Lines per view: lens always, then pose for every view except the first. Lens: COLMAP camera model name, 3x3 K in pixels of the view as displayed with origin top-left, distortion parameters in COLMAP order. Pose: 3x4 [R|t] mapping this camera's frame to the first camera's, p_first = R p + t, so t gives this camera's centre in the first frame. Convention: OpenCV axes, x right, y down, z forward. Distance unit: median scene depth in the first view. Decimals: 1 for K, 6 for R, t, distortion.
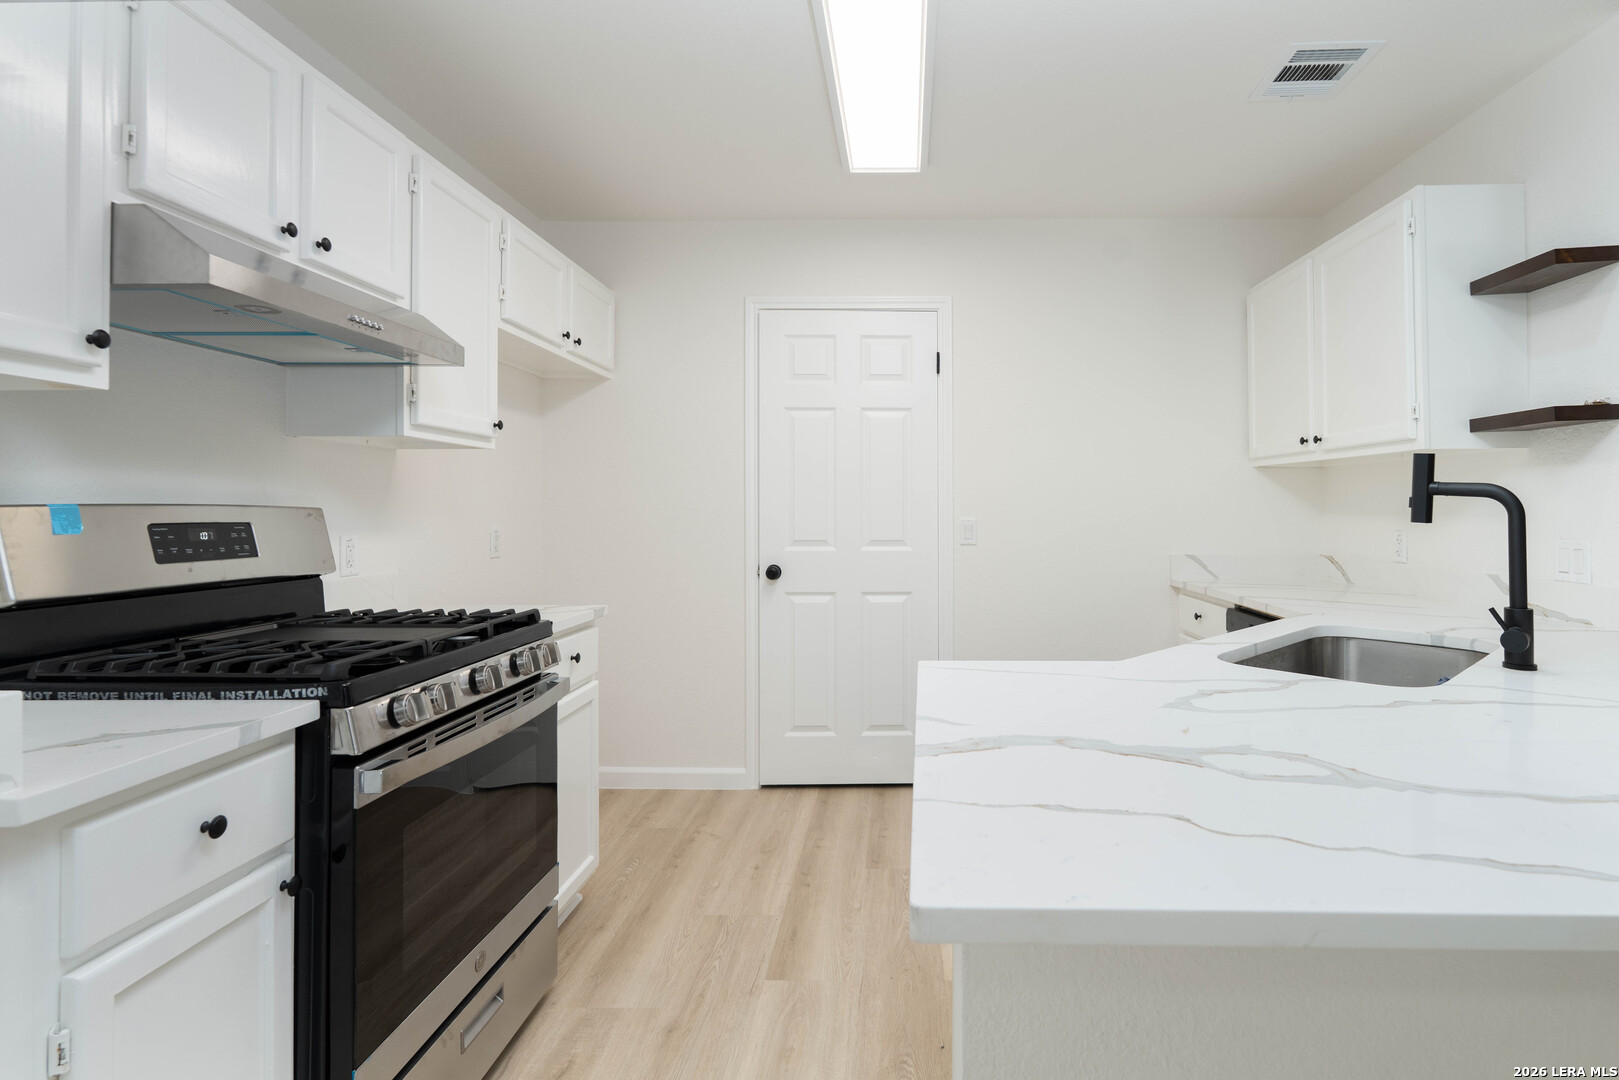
lens RADIAL K [[792.0, 0, 887.2], [0, 792.0, 492.7], [0, 0, 1]] dist [0.000254, 0.000484]
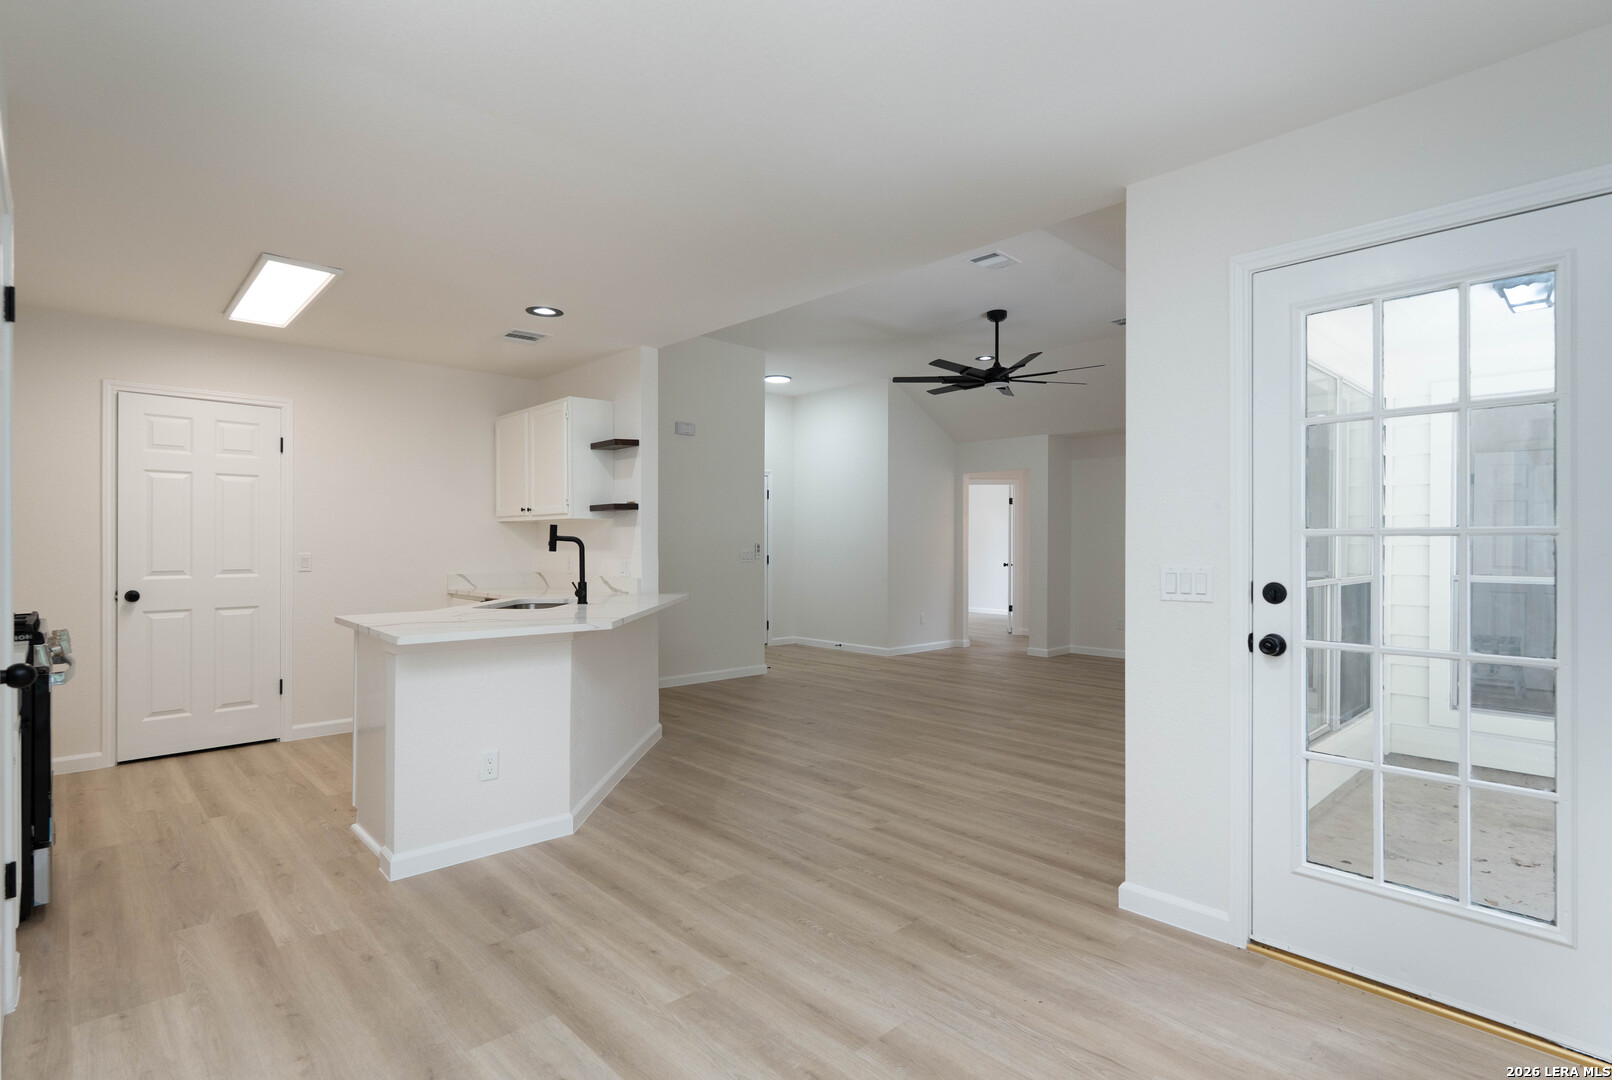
lens RADIAL K [[788.5, 0, 801.4], [0, 788.5, 539.3], [0, 0, 1]] dist [0.000254, 0.000484]
pose [[0.713270, 0.004246, 0.700877, -0.280194], [-0.011156, 0.999924, 0.005296, -0.012244], [-0.700801, -0.011597, 0.713263, -0.717234]]
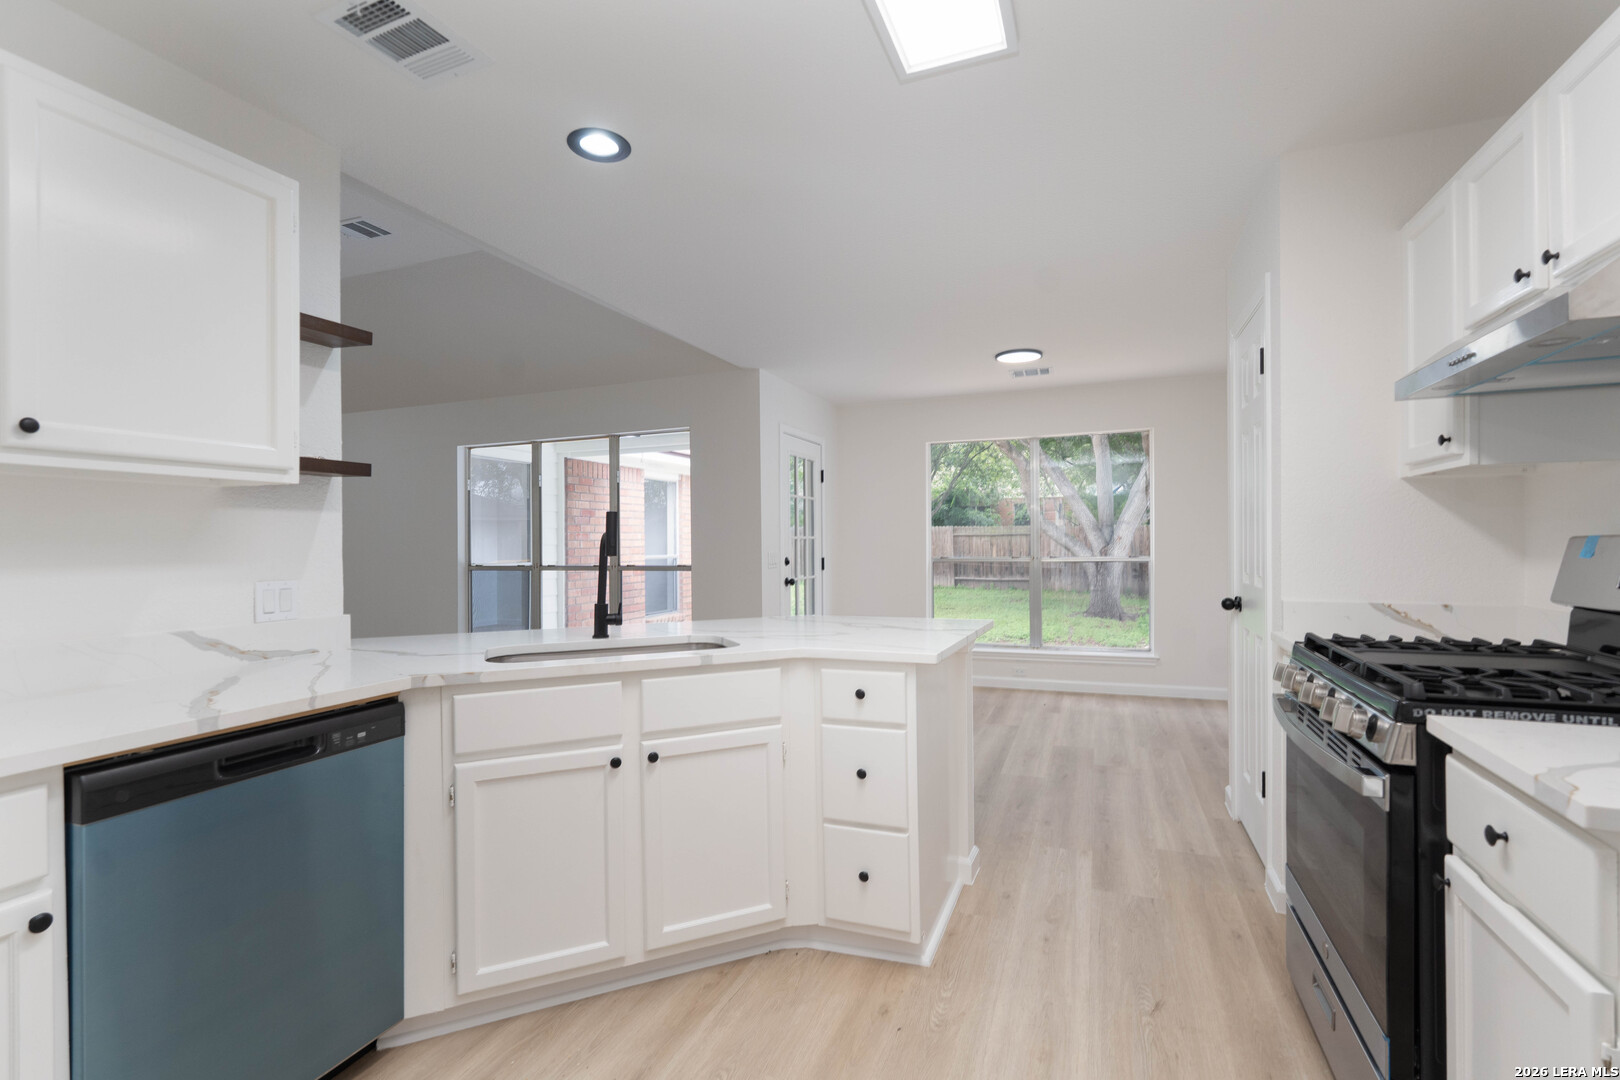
lens RADIAL K [[792.4, 0, 777.2], [0, 792.4, 547.2], [0, 0, 1]] dist [0.000254, 0.000484]
pose [[-0.937027, 0.007885, 0.349168, -0.079076], [0.005334, 0.999952, -0.008268, 0.018847], [-0.349216, -0.005885, -0.937024, 1.301069]]
